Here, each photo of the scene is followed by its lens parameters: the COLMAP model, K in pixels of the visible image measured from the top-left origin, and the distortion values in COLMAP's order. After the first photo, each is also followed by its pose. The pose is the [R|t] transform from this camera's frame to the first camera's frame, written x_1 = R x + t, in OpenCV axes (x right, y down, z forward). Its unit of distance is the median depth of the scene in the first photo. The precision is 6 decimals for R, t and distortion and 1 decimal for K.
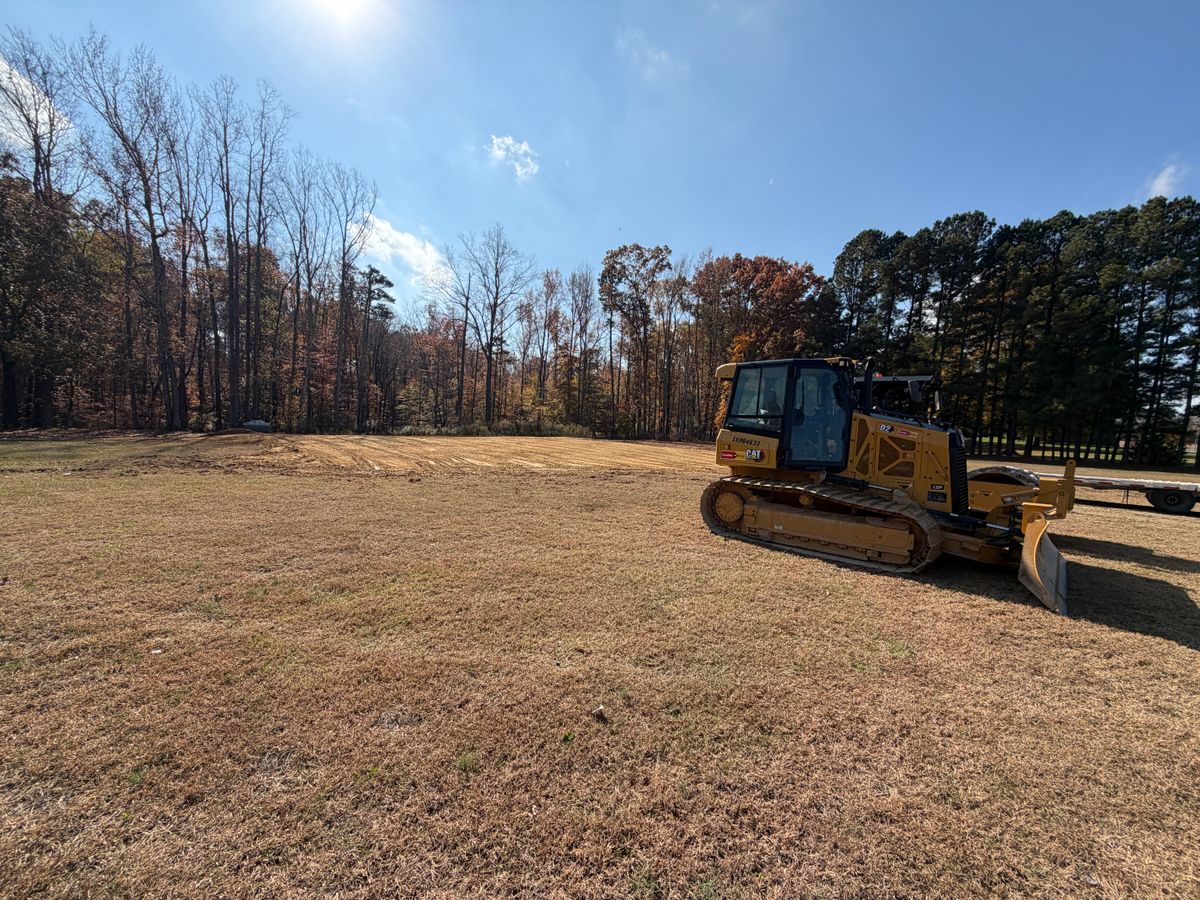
lens RADIAL K [[476.7, 0, 597.5], [0, 476.7, 457.1], [0, 0, 1]] dist [-0.000692, -0.000618]
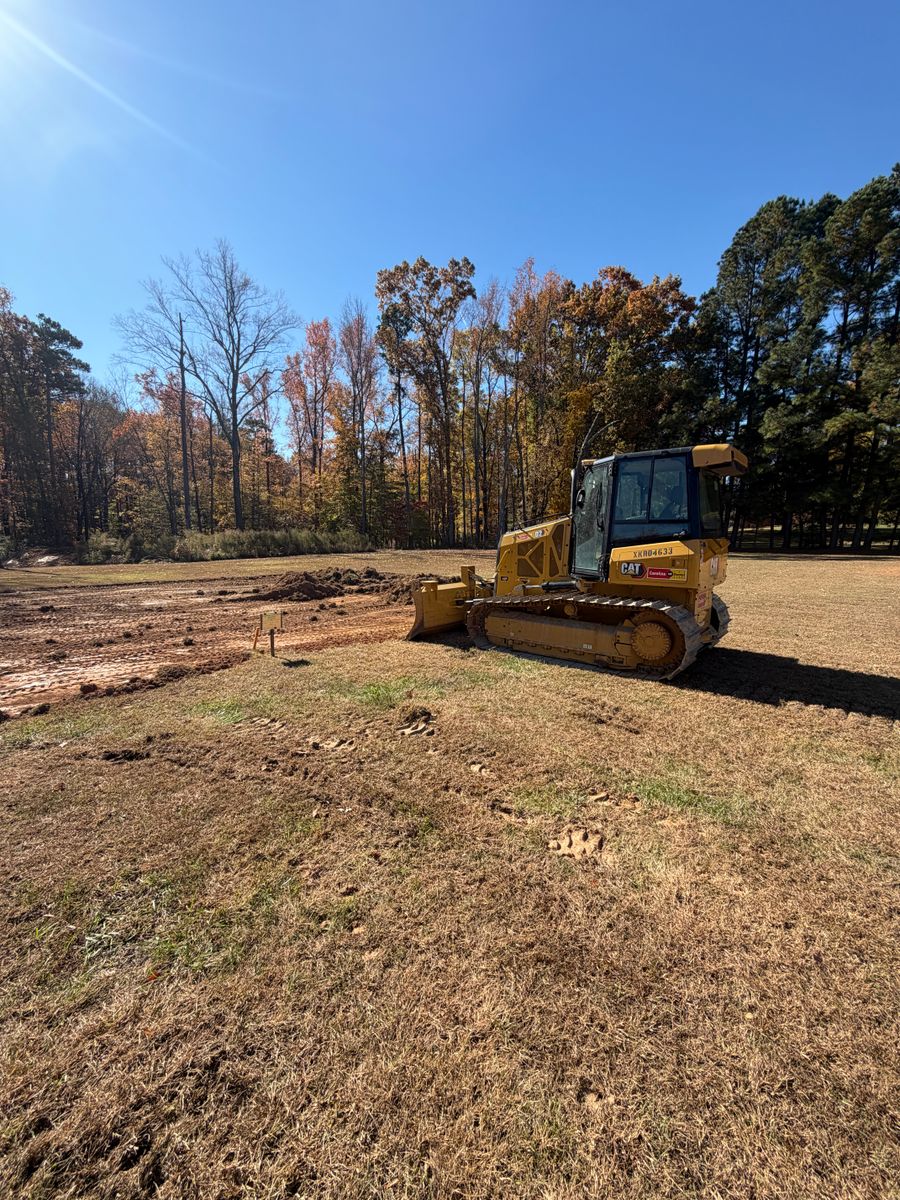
lens RADIAL K [[476.7, 0, 455.6], [0, 476.7, 605.6], [0, 0, 1]] dist [-0.000692, -0.000618]
pose [[0.996729, -0.059700, 0.054481, 0.060049], [0.054576, 0.994343, 0.091118, -0.016958], [-0.059613, -0.087846, 0.994349, 0.271220]]
